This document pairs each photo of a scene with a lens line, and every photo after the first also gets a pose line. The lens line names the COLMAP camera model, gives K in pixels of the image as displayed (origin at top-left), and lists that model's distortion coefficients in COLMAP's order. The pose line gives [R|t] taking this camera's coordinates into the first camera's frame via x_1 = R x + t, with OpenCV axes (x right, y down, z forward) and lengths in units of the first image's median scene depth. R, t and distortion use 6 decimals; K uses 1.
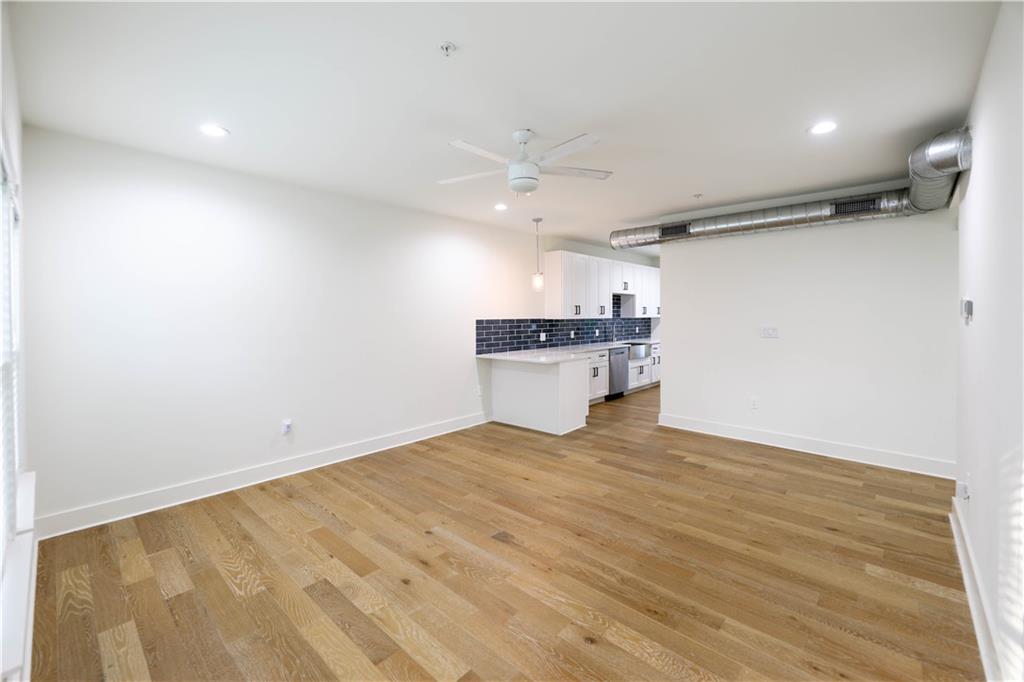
lens RADIAL K [[420.7, 0, 507.9], [0, 420.7, 317.4], [0, 0, 1]] dist [-0.001183, -0.000184]
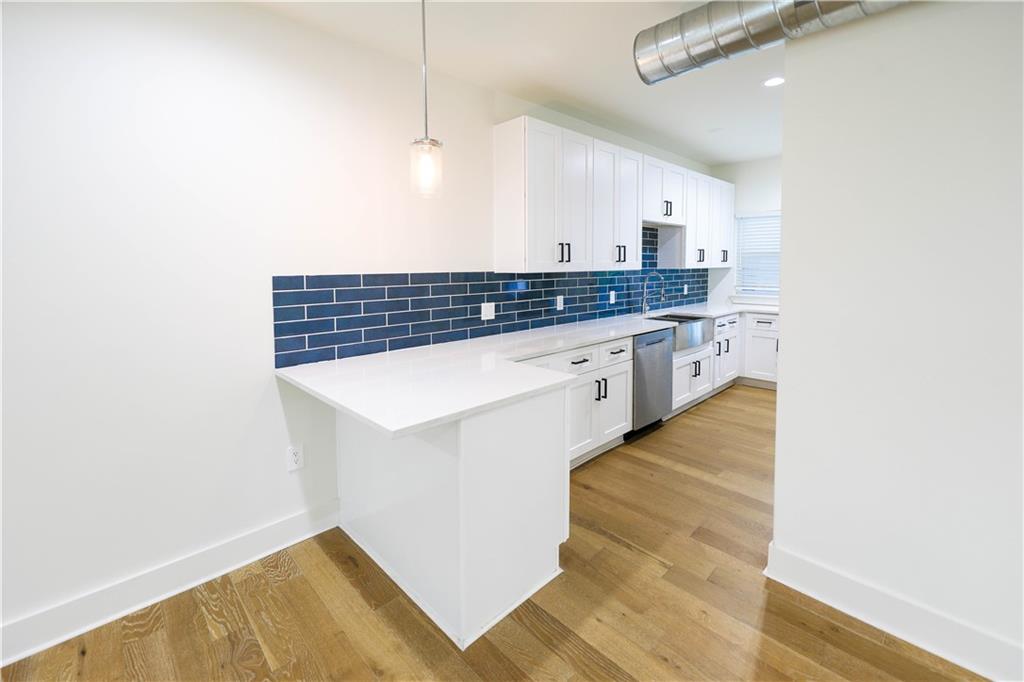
lens RADIAL K [[450.3, 0, 509.7], [0, 450.3, 283.9], [0, 0, 1]] dist [-0.000296, 0.000013]
pose [[0.998888, 0.000343, -0.047146, 0.130633], [0.001394, 0.999322, 0.036802, -0.001791], [0.047127, -0.036826, 0.998210, 0.511194]]
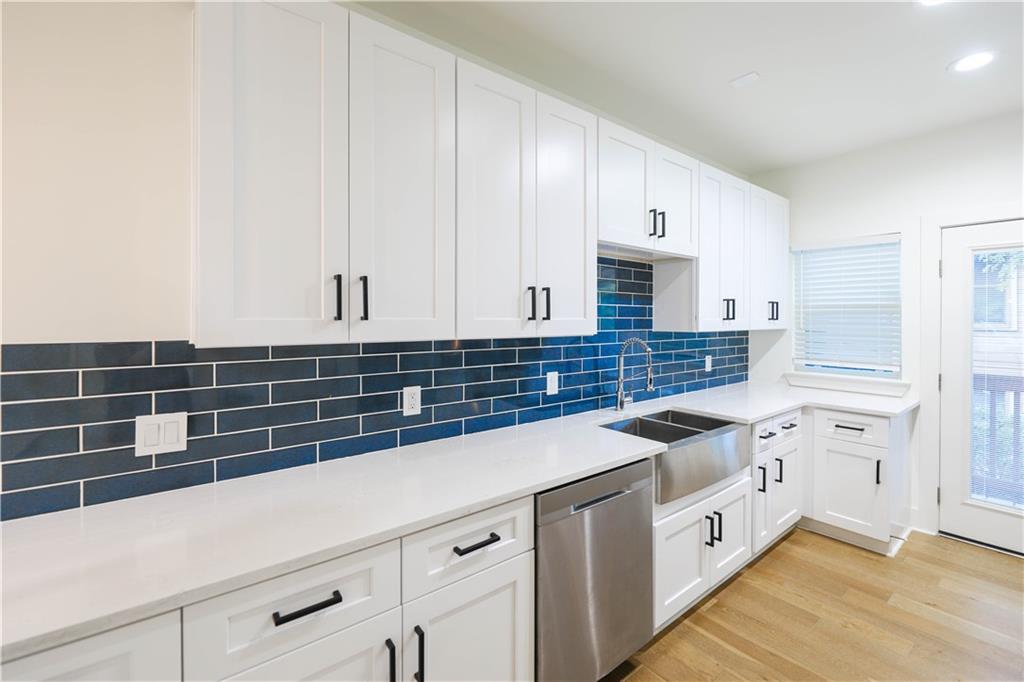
lens RADIAL K [[420.7, 0, 507.9], [0, 420.7, 317.4], [0, 0, 1]] dist [-0.001183, -0.000184]
pose [[0.983629, 0.003505, -0.180170, 0.277632], [-0.006034, 0.999891, -0.013488, -0.006189], [0.180103, 0.014354, 0.983543, 0.838536]]
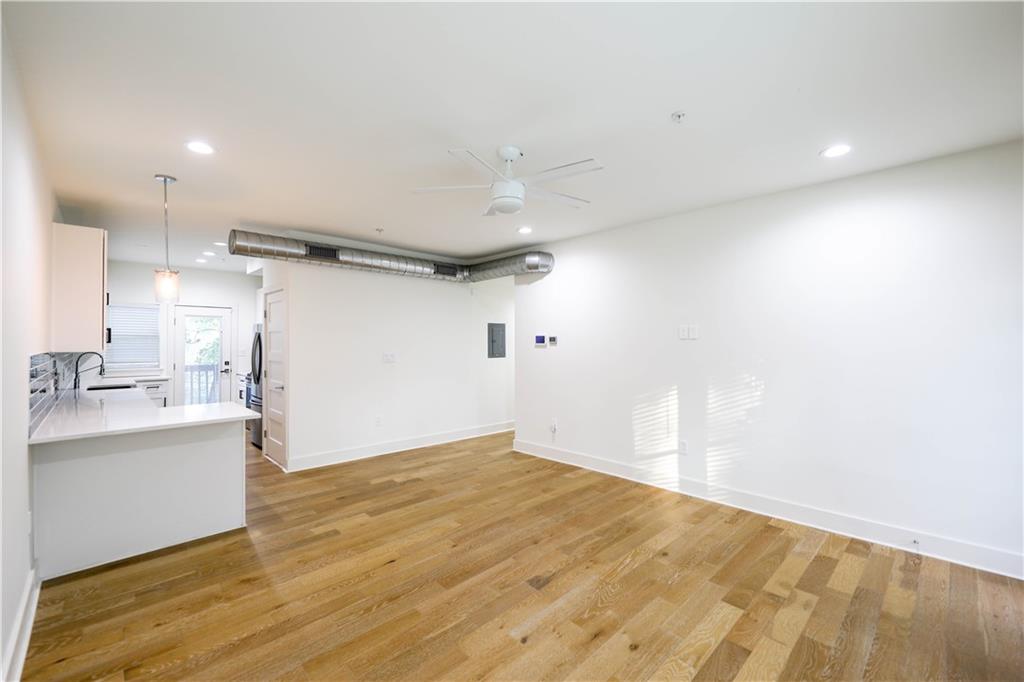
lens RADIAL K [[425.1, 0, 512.0], [0, 425.1, 341.0], [0, 0, 1]] dist [0.001357, 0.000086]
pose [[0.067164, 0.001366, 0.997741, -0.392802], [0.008122, 0.999965, -0.001915, -0.005182], [-0.997709, 0.008232, 0.067151, 0.405724]]
